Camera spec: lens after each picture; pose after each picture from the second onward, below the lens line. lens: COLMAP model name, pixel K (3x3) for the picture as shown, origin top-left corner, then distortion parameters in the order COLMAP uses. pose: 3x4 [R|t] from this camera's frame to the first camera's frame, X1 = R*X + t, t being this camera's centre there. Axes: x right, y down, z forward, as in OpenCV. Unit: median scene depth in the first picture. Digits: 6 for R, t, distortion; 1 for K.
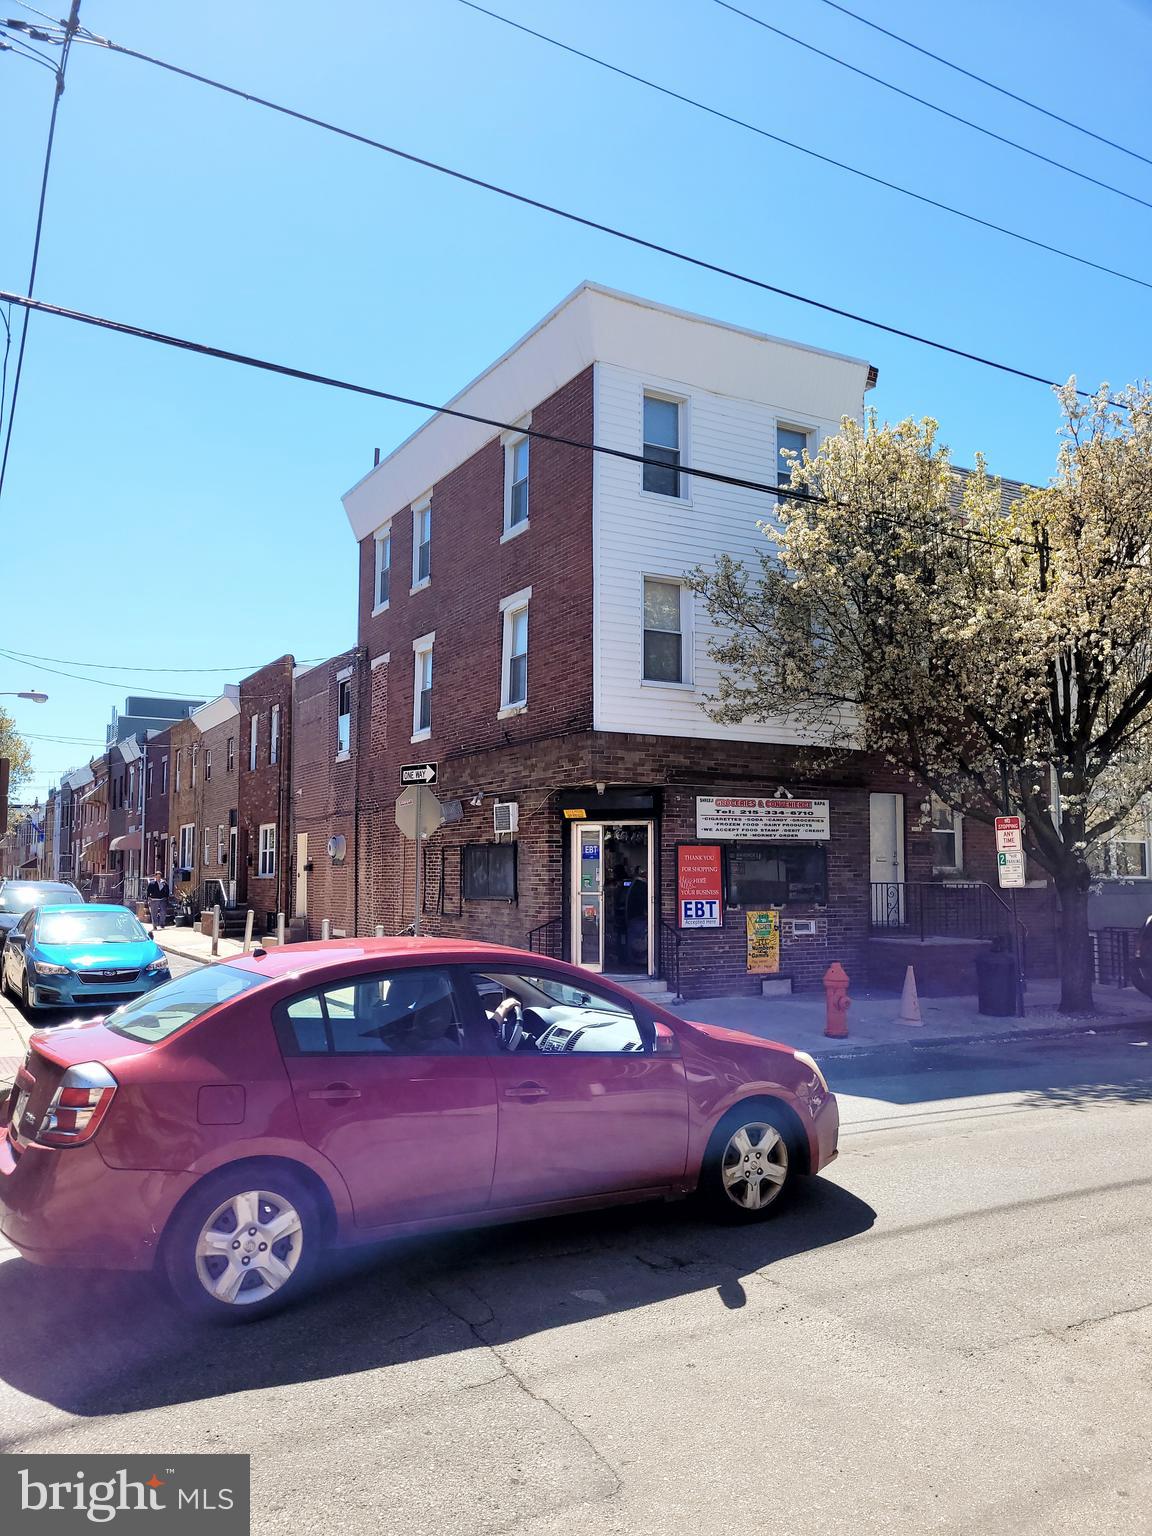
lens RADIAL K [[1212.0, 0, 576.0], [0, 1212.0, 768.0], [0, 0, 1]] dist [0.030422, -0.043484]
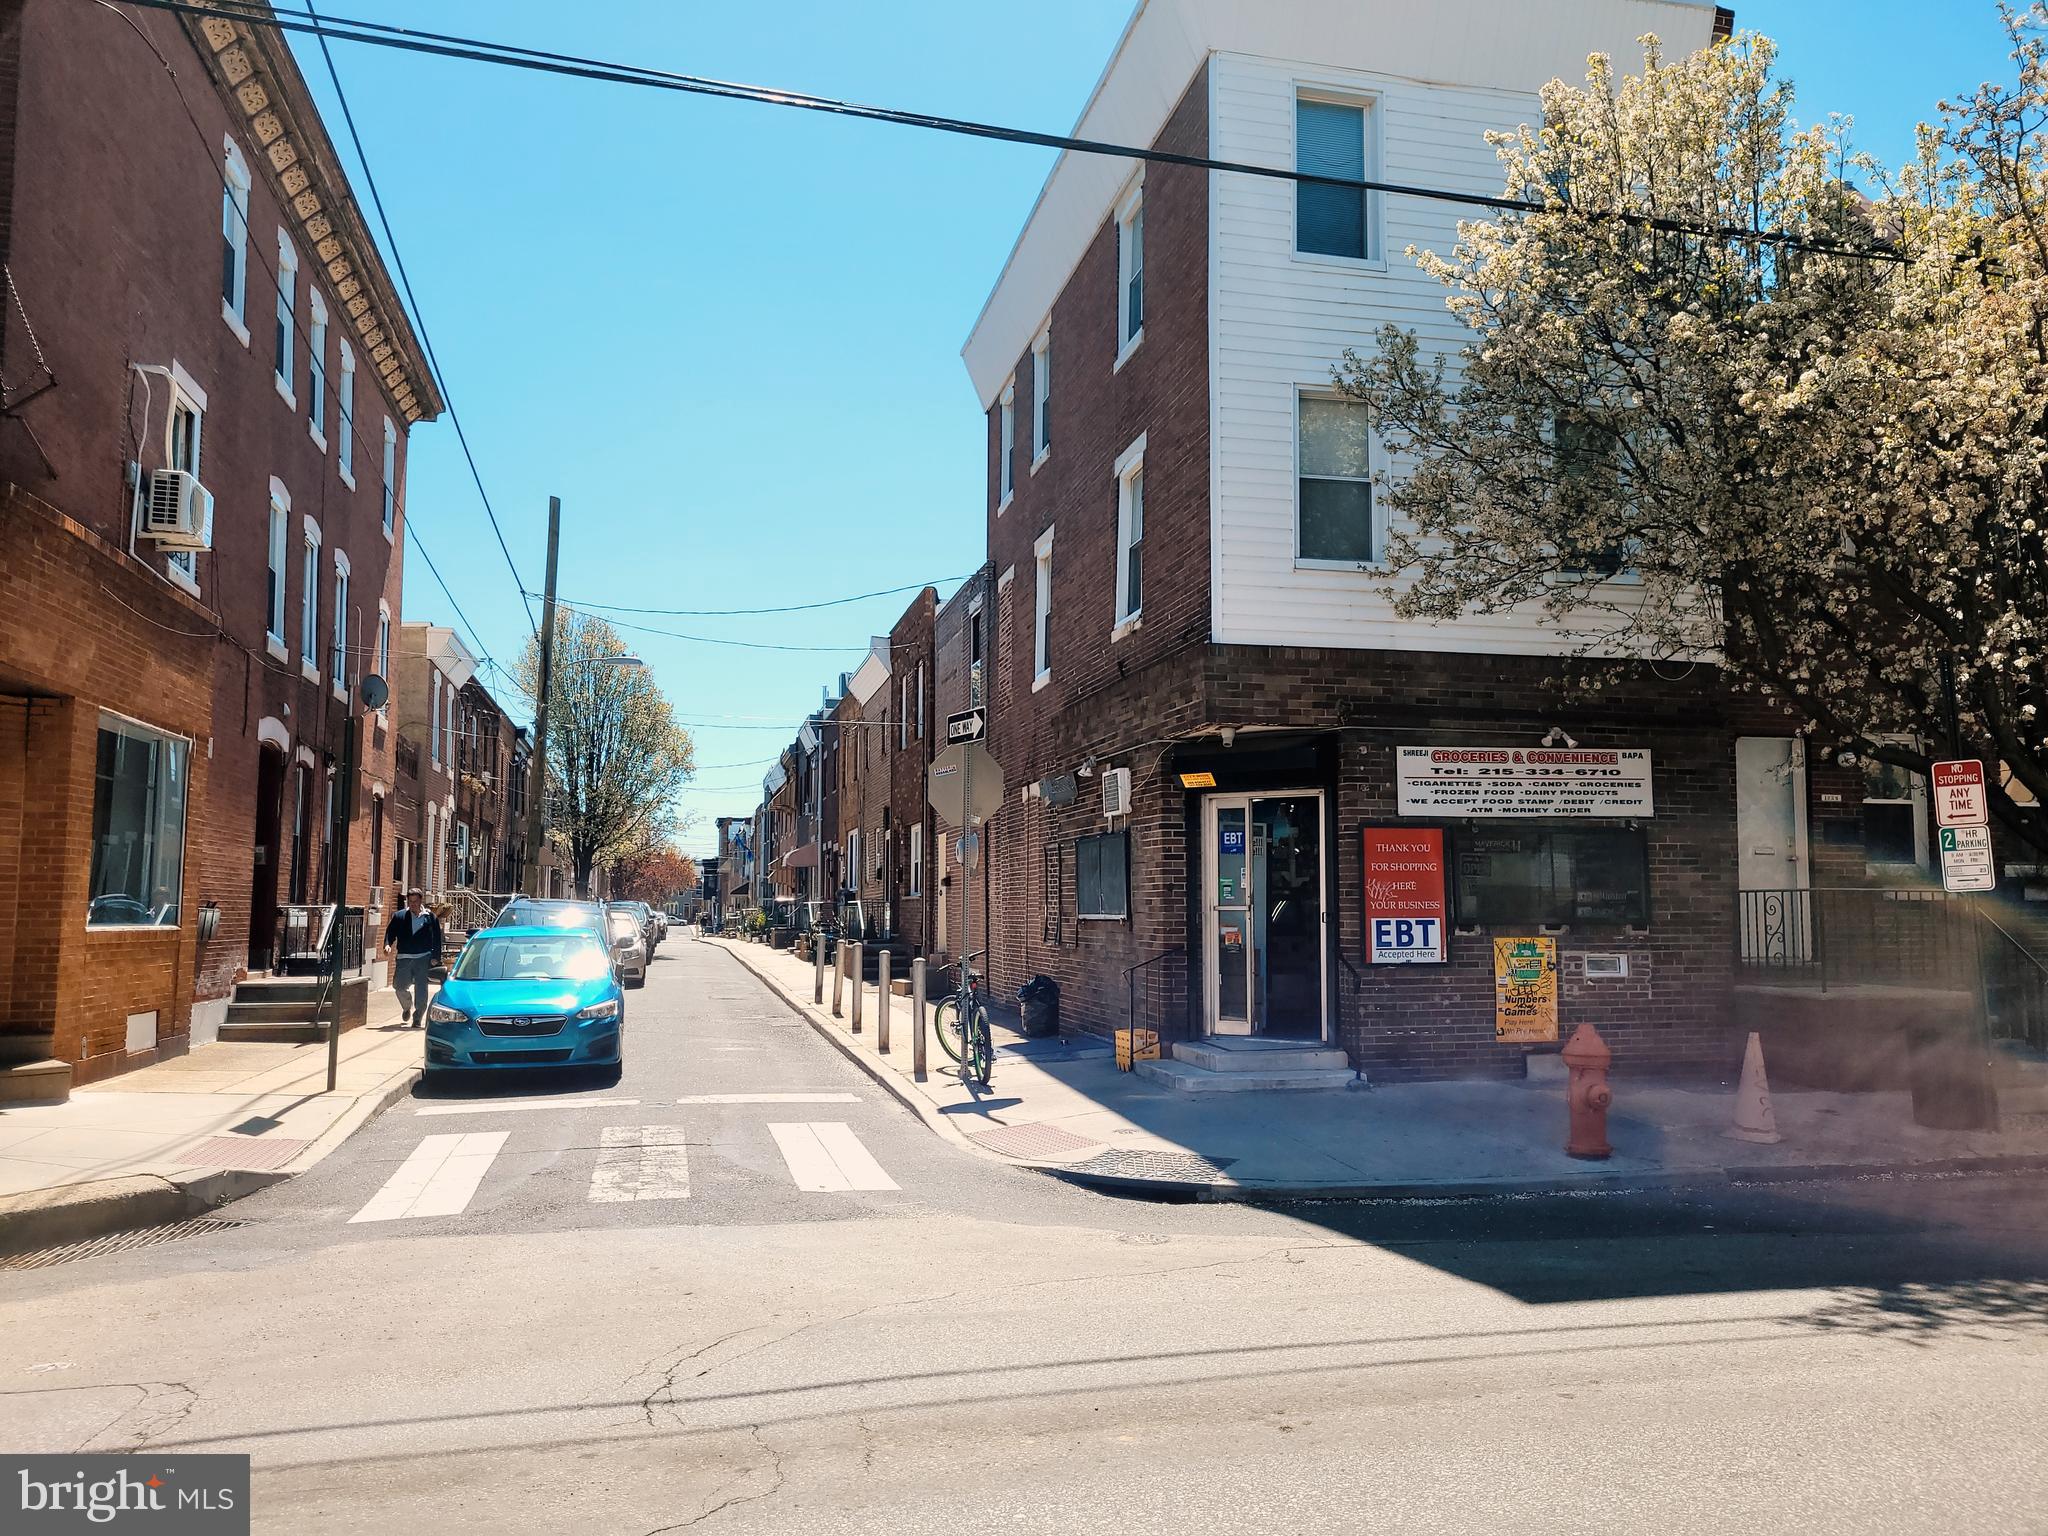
lens RADIAL K [[1616.0, 0, 1024.0], [0, 1616.0, 768.0], [0, 0, 1]] dist [0.030422, -0.043484]
pose [[0.959537, -0.027285, -0.280256, 0.144271], [0.027923, 0.999609, -0.001720, 0.029719], [0.280193, -0.006175, 0.959924, 0.171047]]
